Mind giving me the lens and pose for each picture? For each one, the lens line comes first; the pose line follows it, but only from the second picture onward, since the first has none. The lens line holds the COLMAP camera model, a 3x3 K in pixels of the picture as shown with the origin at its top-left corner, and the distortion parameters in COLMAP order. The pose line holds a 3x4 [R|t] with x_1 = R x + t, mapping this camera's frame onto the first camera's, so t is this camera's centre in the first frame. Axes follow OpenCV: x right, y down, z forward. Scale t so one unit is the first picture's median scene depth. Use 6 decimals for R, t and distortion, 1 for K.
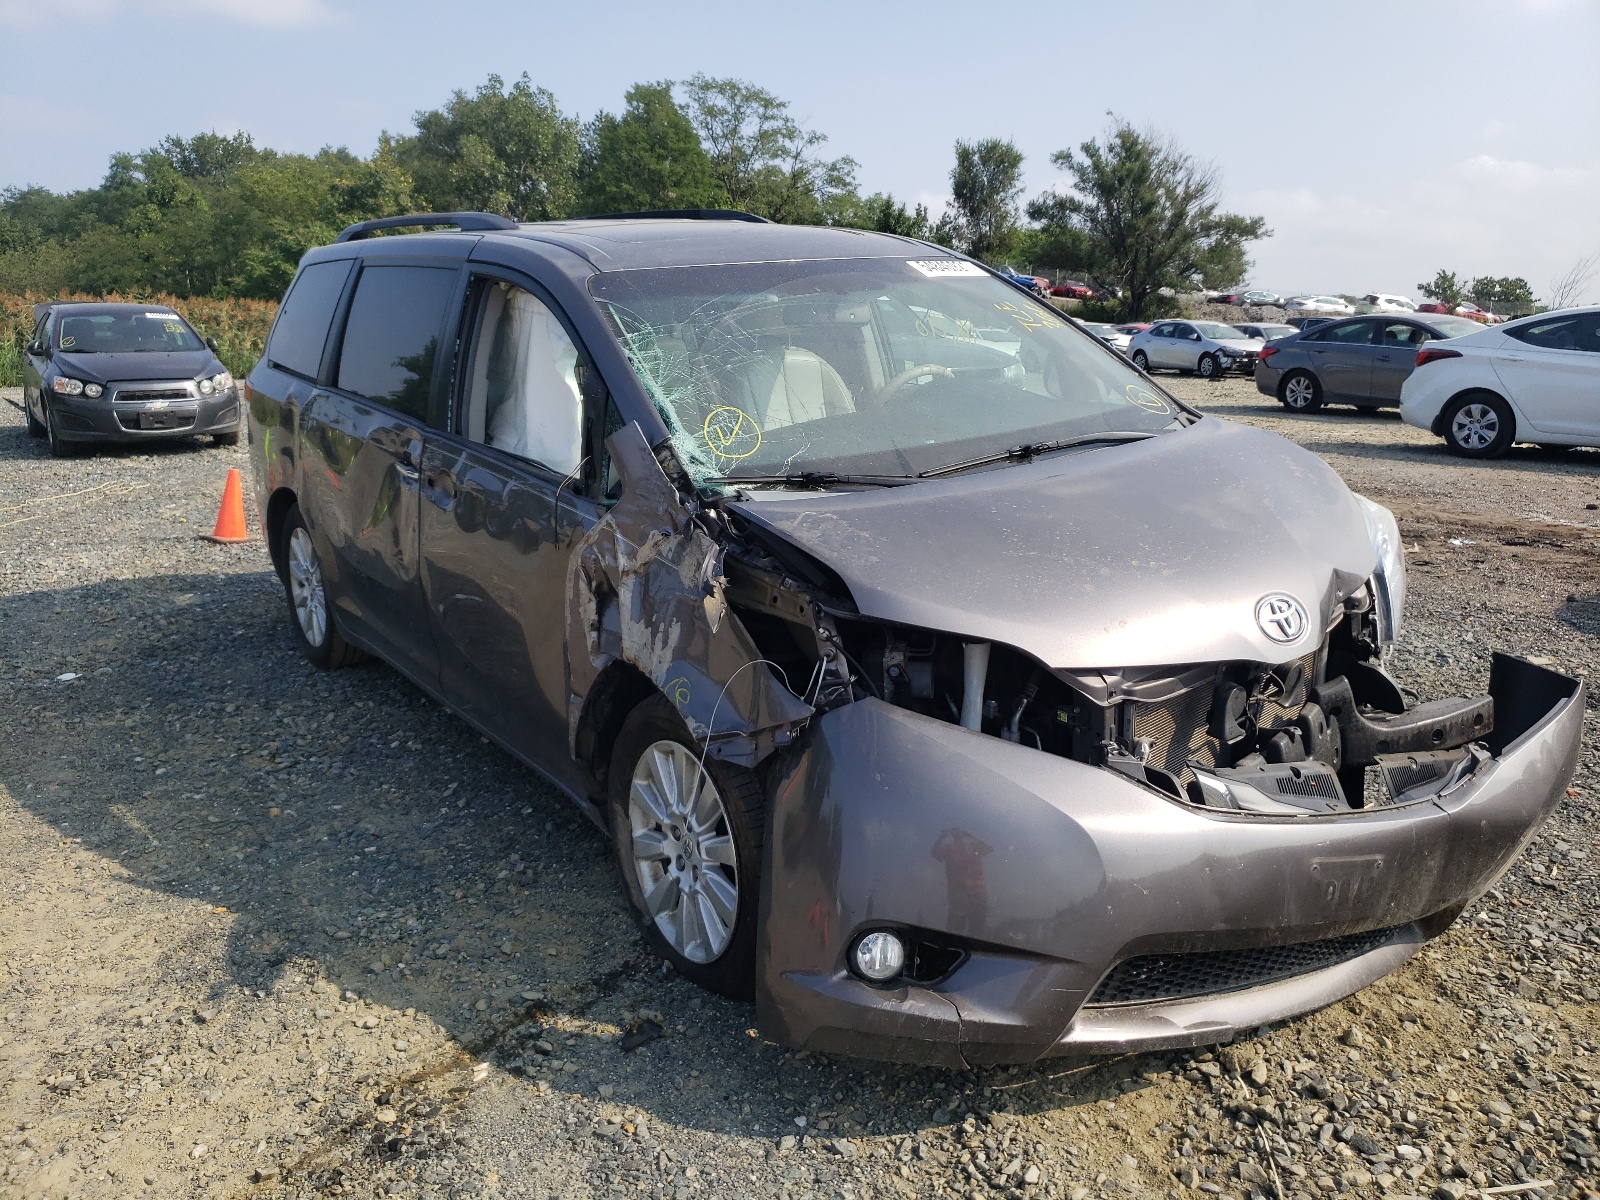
lens RADIAL K [[1211.4, 0, 807.6], [0, 1211.4, 595.4], [0, 0, 1]] dist [-0.003492, 0.016199]
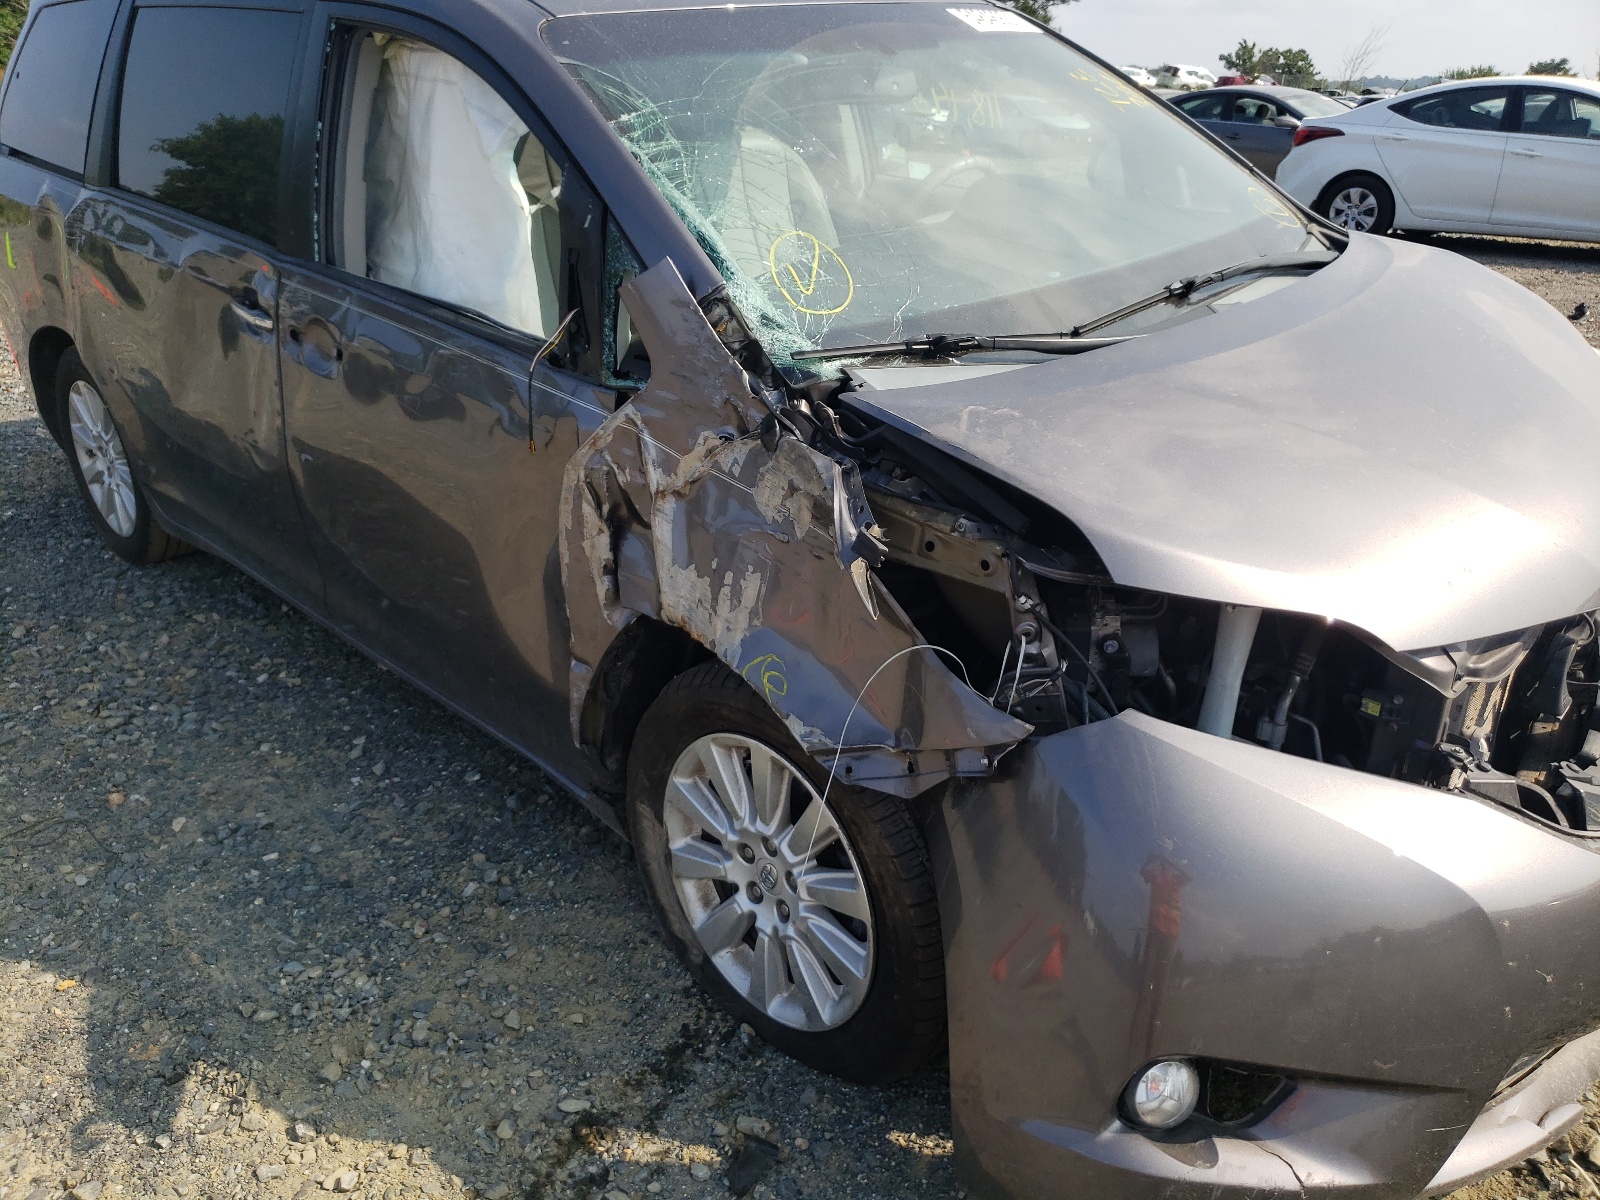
lens RADIAL K [[1211.4, 0, 790.7], [0, 1211.4, 606.5], [0, 0, 1]] dist [-0.003492, 0.016199]
pose [[0.988726, -0.053271, 0.139943, -0.167797], [0.027425, 0.983192, 0.180502, -0.072449], [-0.147206, -0.174629, 0.973568, 0.310970]]
